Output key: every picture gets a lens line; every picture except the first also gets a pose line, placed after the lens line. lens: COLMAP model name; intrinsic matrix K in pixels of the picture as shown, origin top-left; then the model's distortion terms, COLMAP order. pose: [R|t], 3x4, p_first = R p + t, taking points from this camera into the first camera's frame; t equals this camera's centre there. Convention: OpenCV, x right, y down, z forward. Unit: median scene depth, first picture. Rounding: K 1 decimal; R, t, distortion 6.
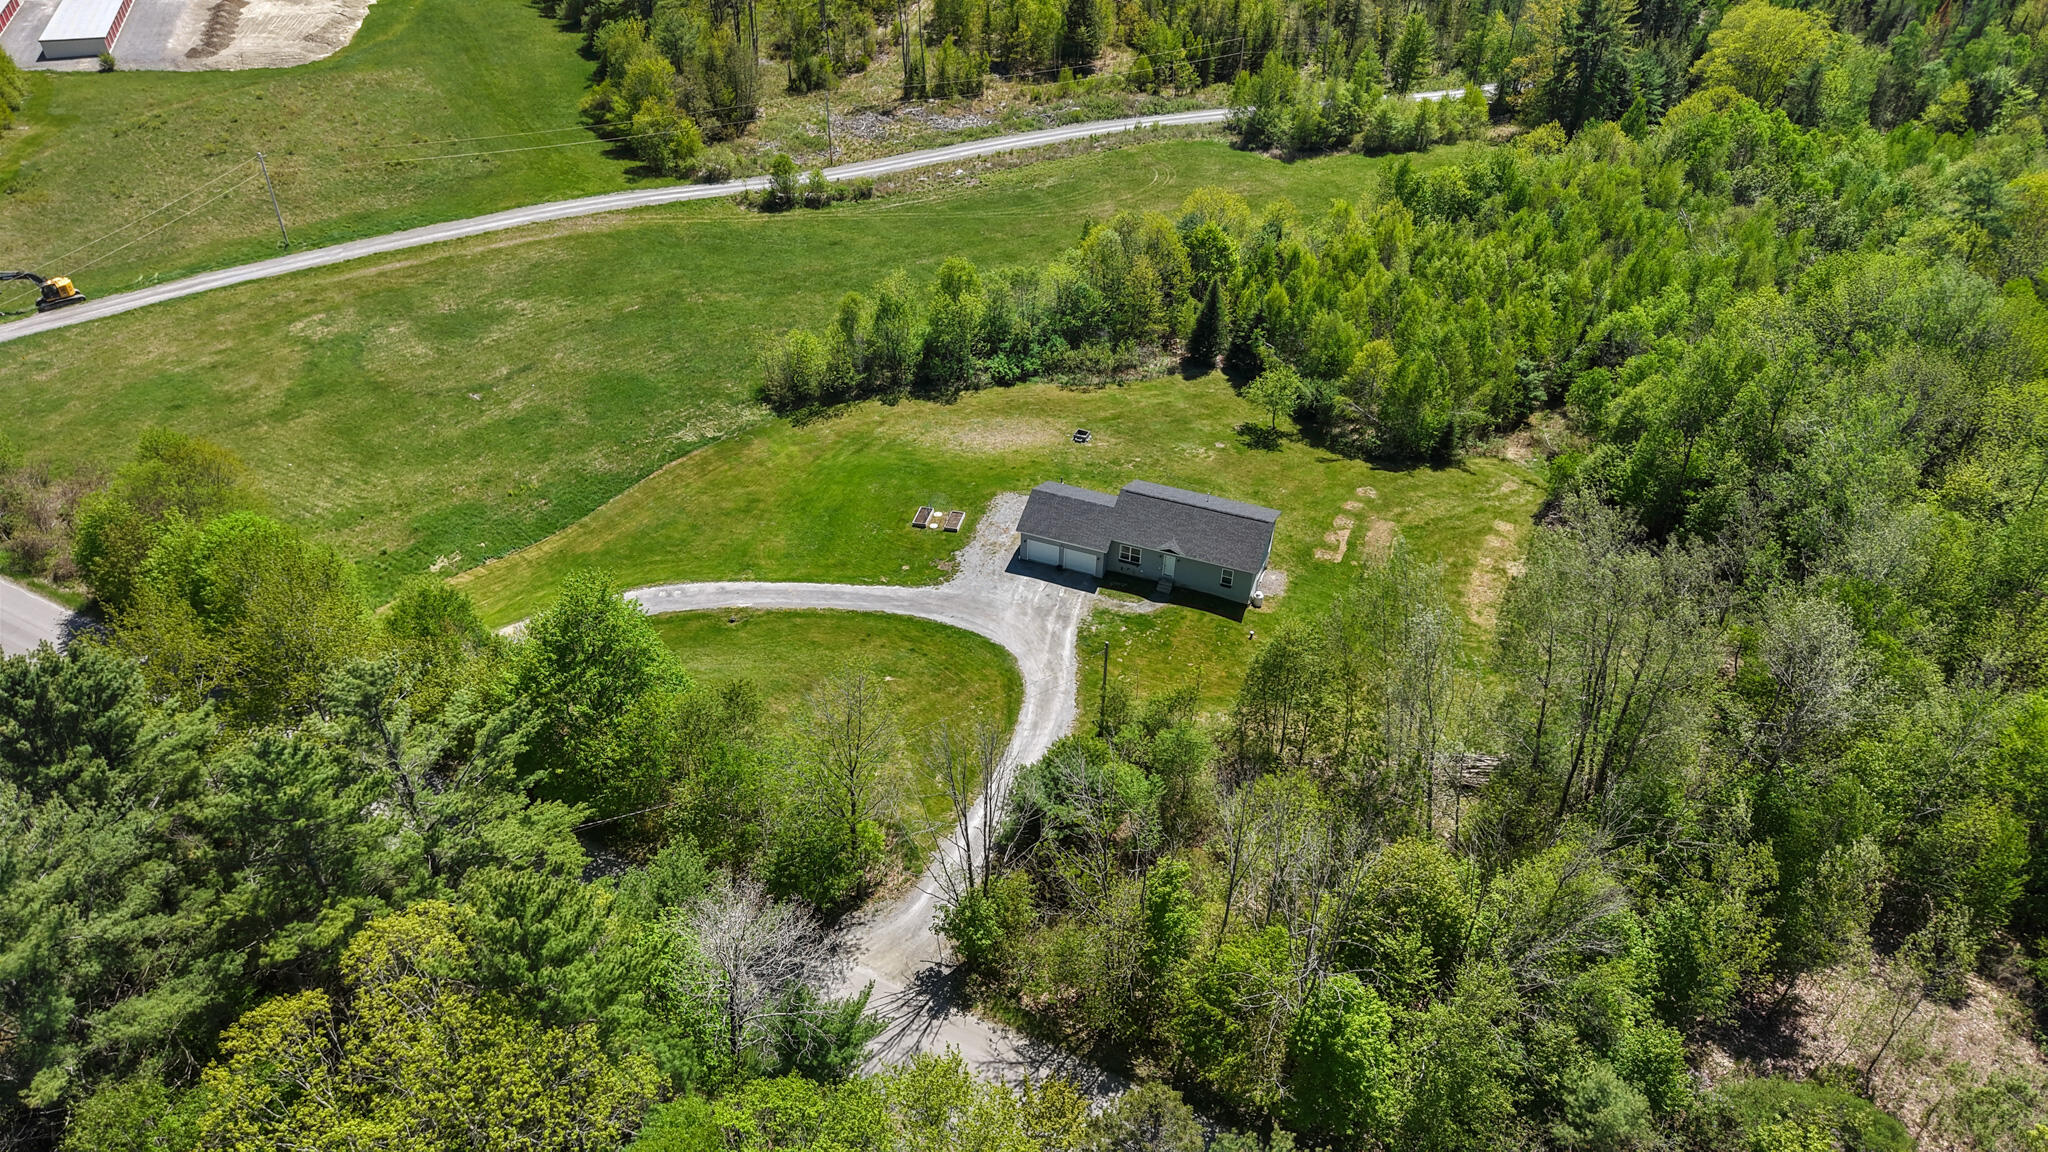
lens RADIAL K [[1355.1, 0, 994.1], [0, 1355.1, 602.1], [0, 0, 1]] dist [0.059158, -0.099956]
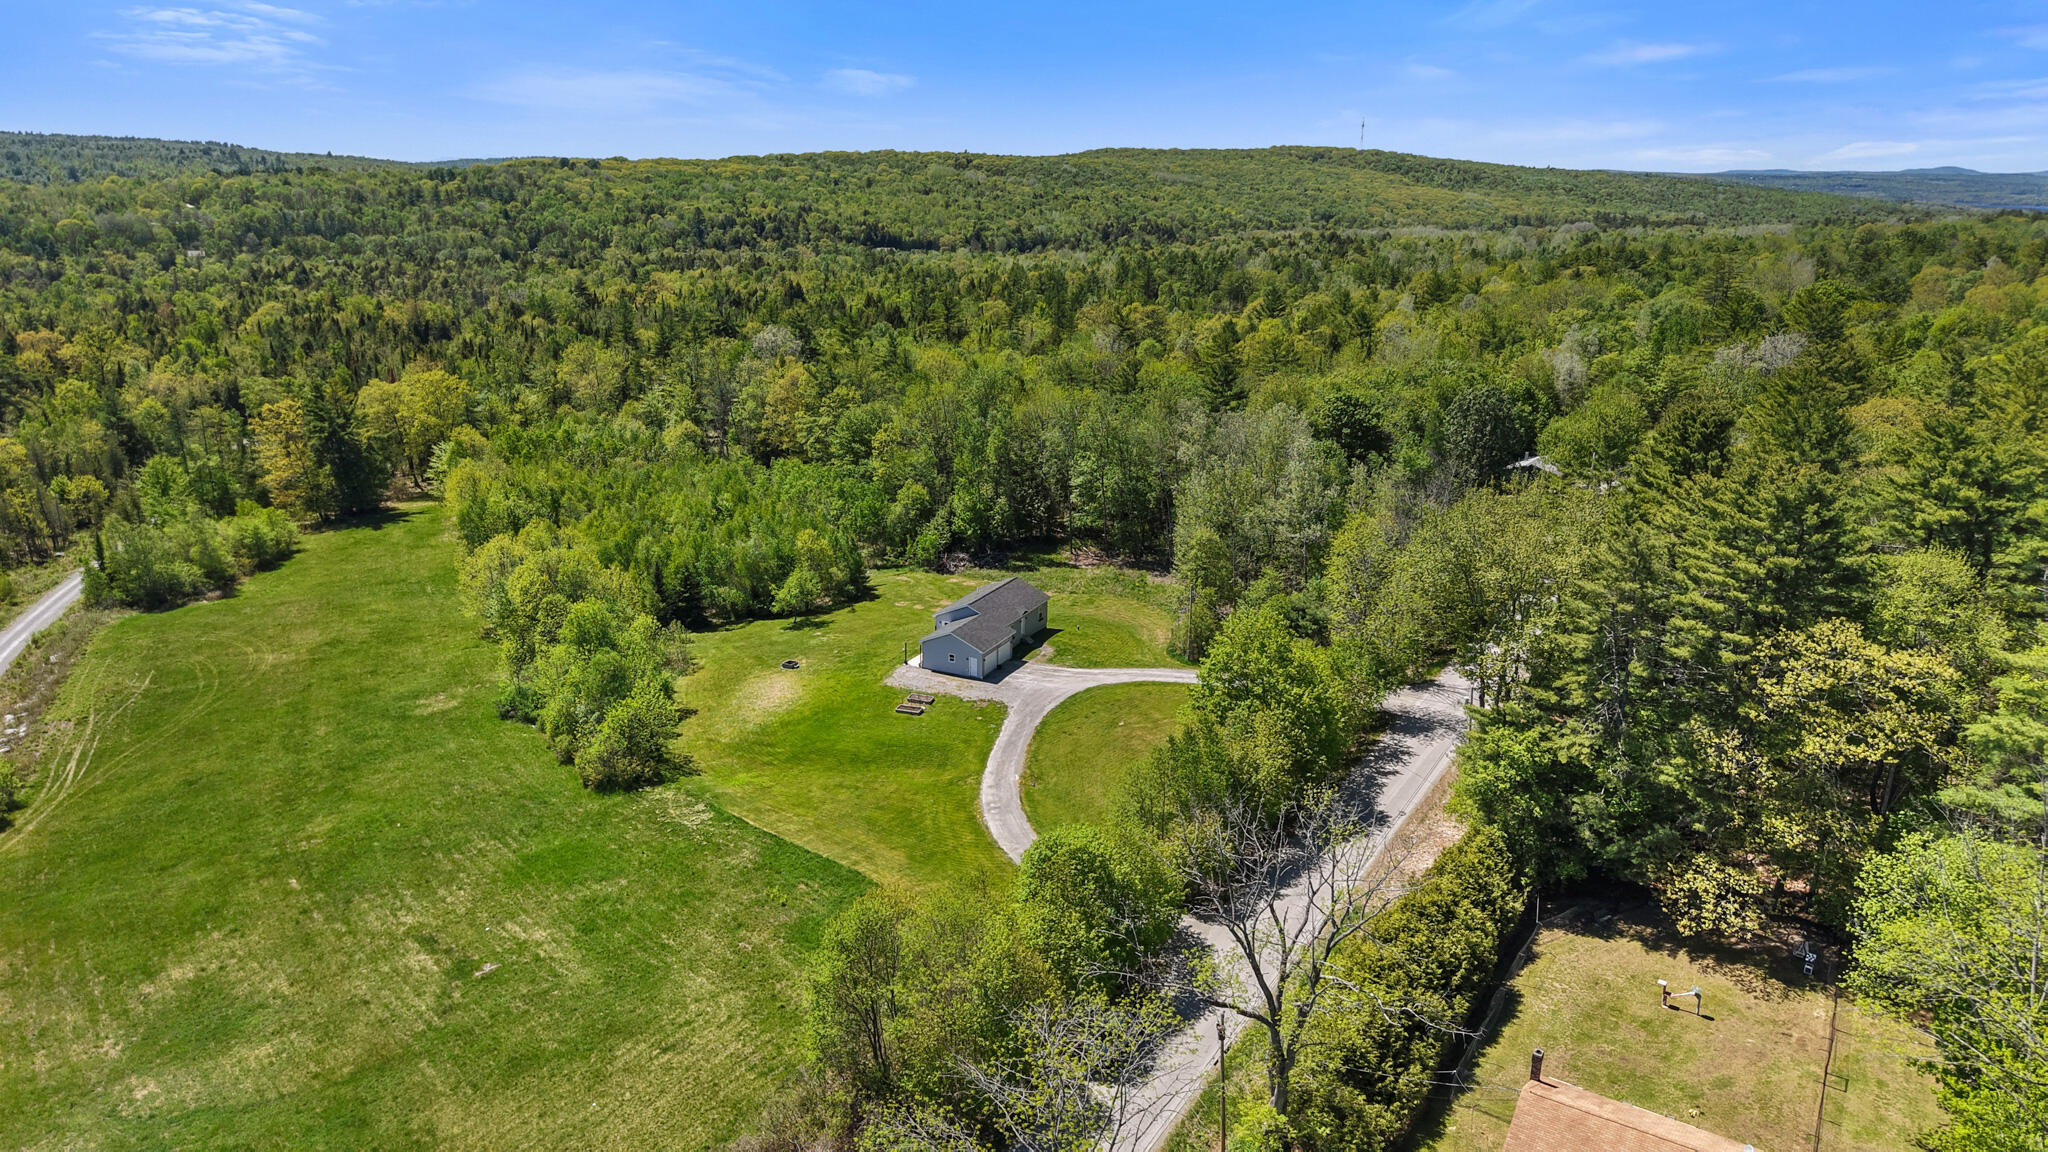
lens RADIAL K [[1370.3, 0, 1015.4], [0, 1370.3, 608.0], [0, 0, 1]] dist [0.030730, -0.035403]
pose [[0.078076, -0.317526, 0.945030, -0.991641], [0.615161, 0.761292, 0.204968, -0.276509], [-0.784526, 0.565342, 0.254768, 0.517280]]
